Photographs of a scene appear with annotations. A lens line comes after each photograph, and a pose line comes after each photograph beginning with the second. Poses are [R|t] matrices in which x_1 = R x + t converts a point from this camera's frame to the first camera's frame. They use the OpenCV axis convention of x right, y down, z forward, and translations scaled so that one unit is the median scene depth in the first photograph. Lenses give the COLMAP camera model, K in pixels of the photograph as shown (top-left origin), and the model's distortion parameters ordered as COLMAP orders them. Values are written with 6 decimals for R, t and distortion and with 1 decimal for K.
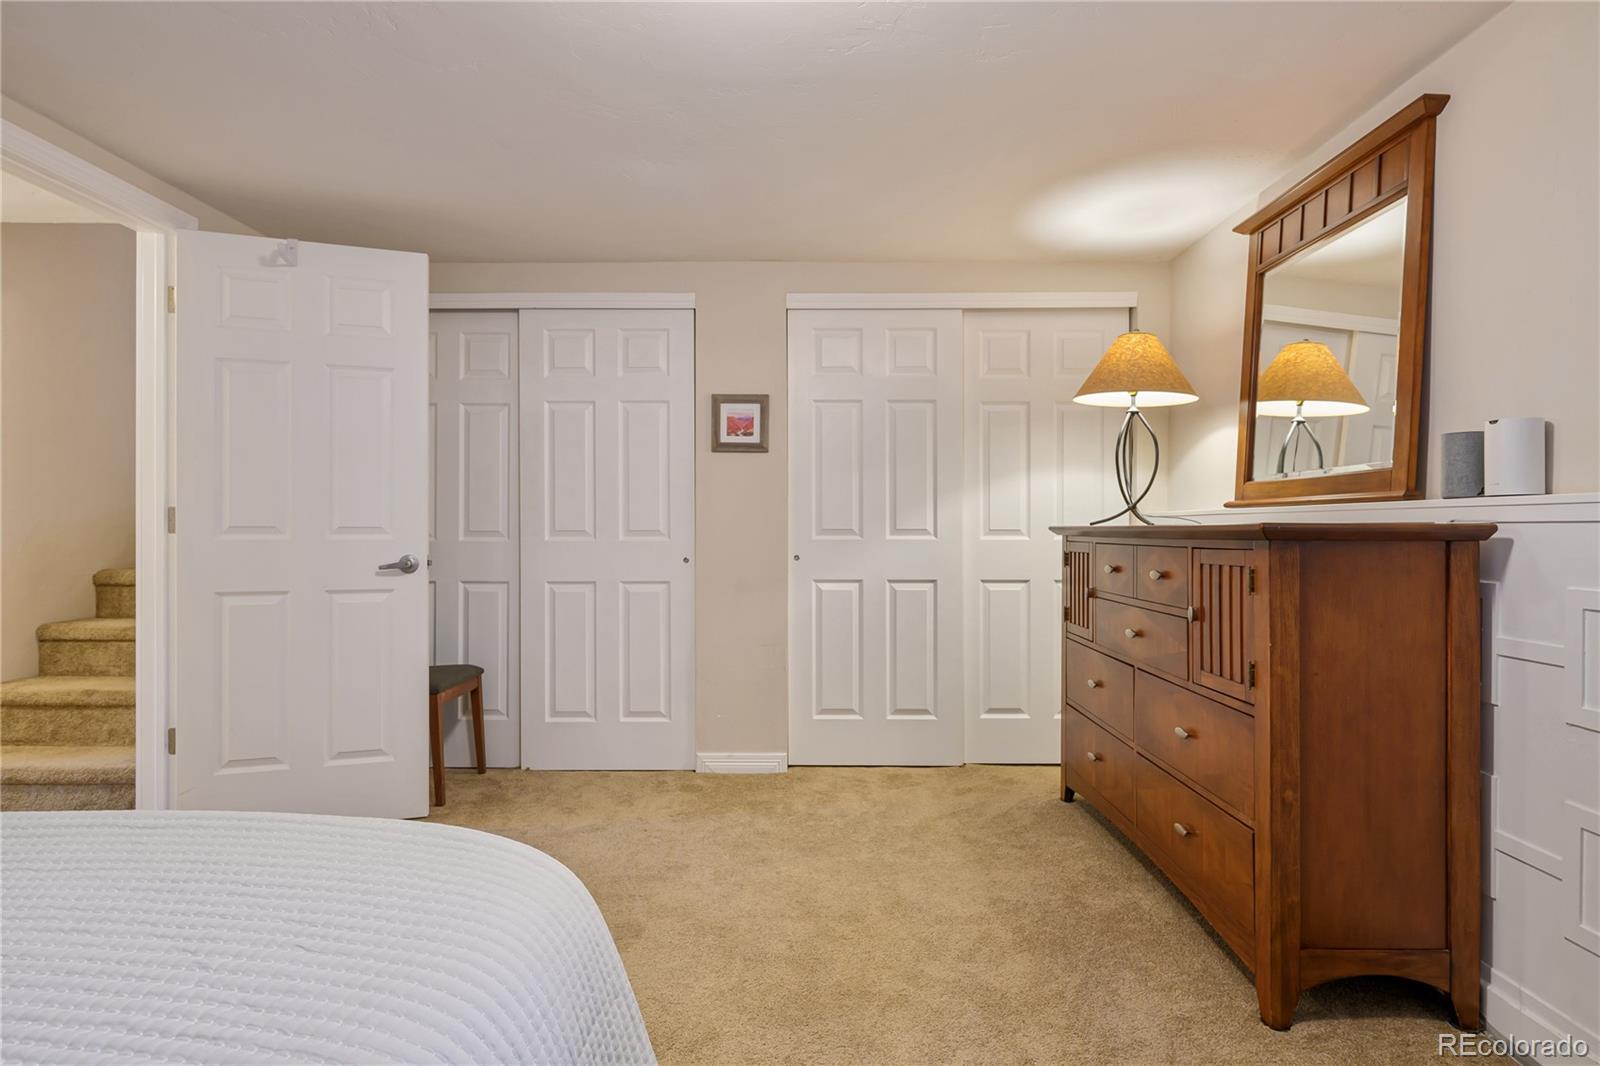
lens RADIAL K [[800.9, 0, 806.2], [0, 800.9, 531.5], [0, 0, 1]] dist [-0.010625, 0.001319]
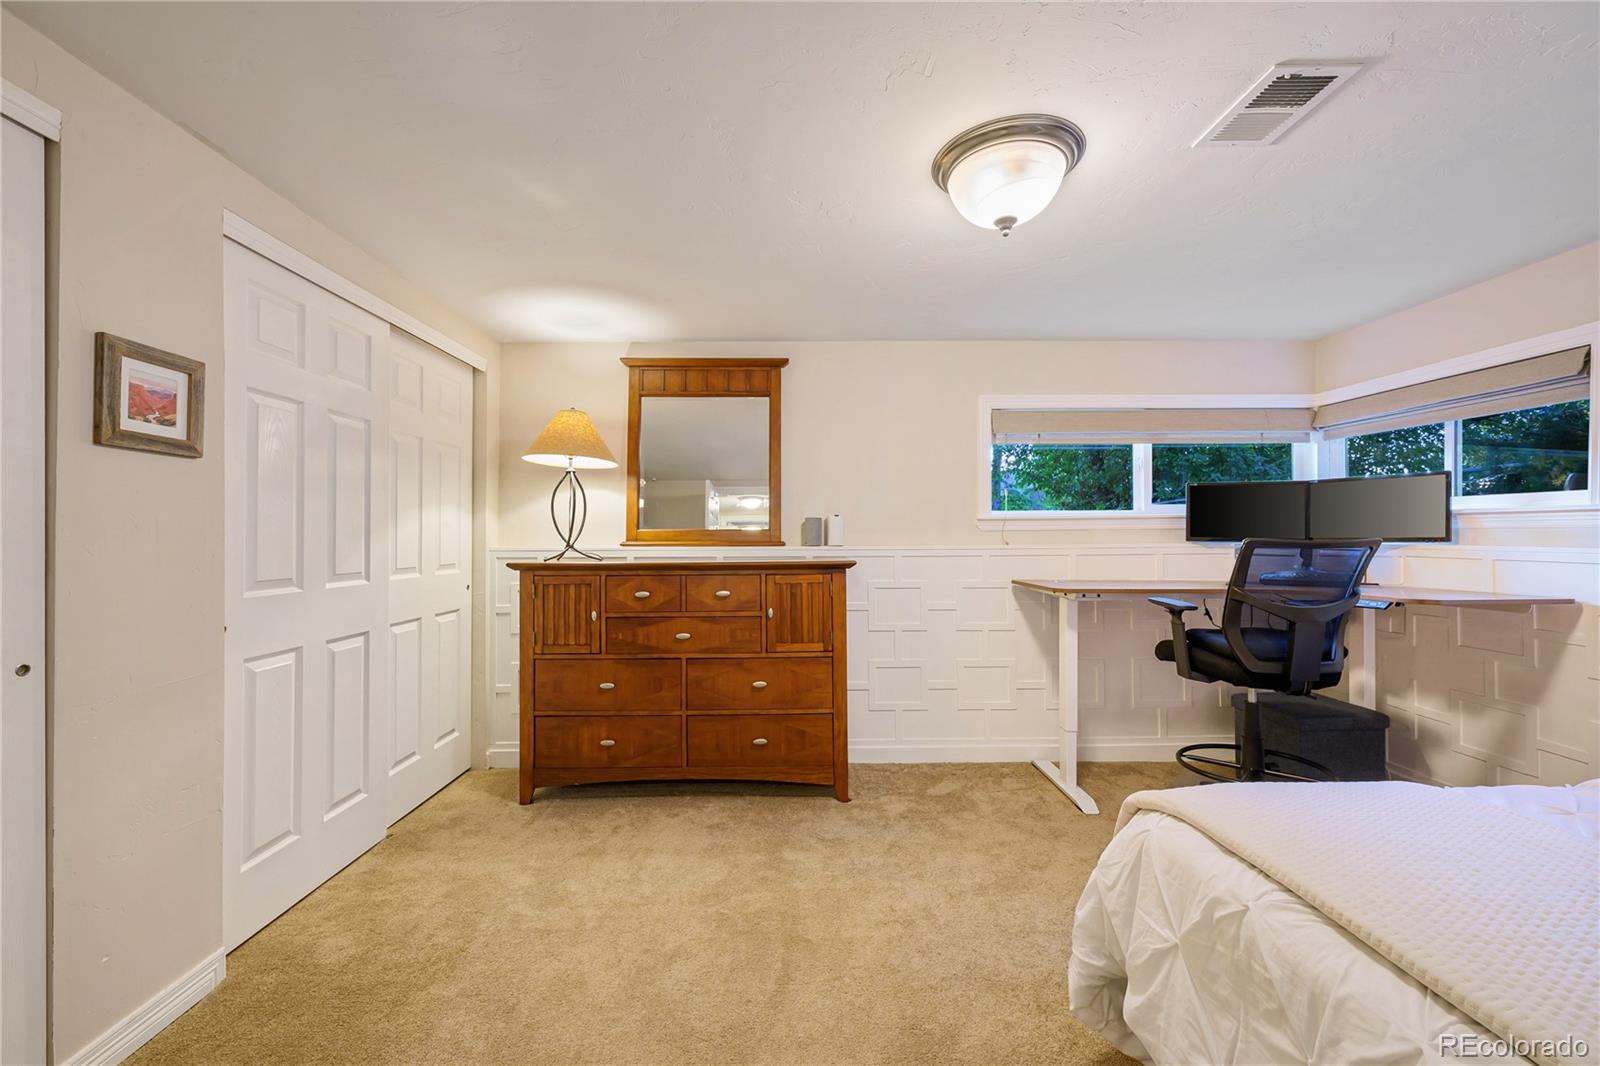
lens RADIAL K [[627.1, 0, 805.8], [0, 627.1, 534.6], [0, 0, 1]] dist [0.000858, -0.000087]
pose [[-0.020785, 0.001624, 0.999783, -0.524840], [0.005247, 0.999985, -0.001515, -0.039510], [-0.999770, 0.005214, -0.020794, 0.559115]]
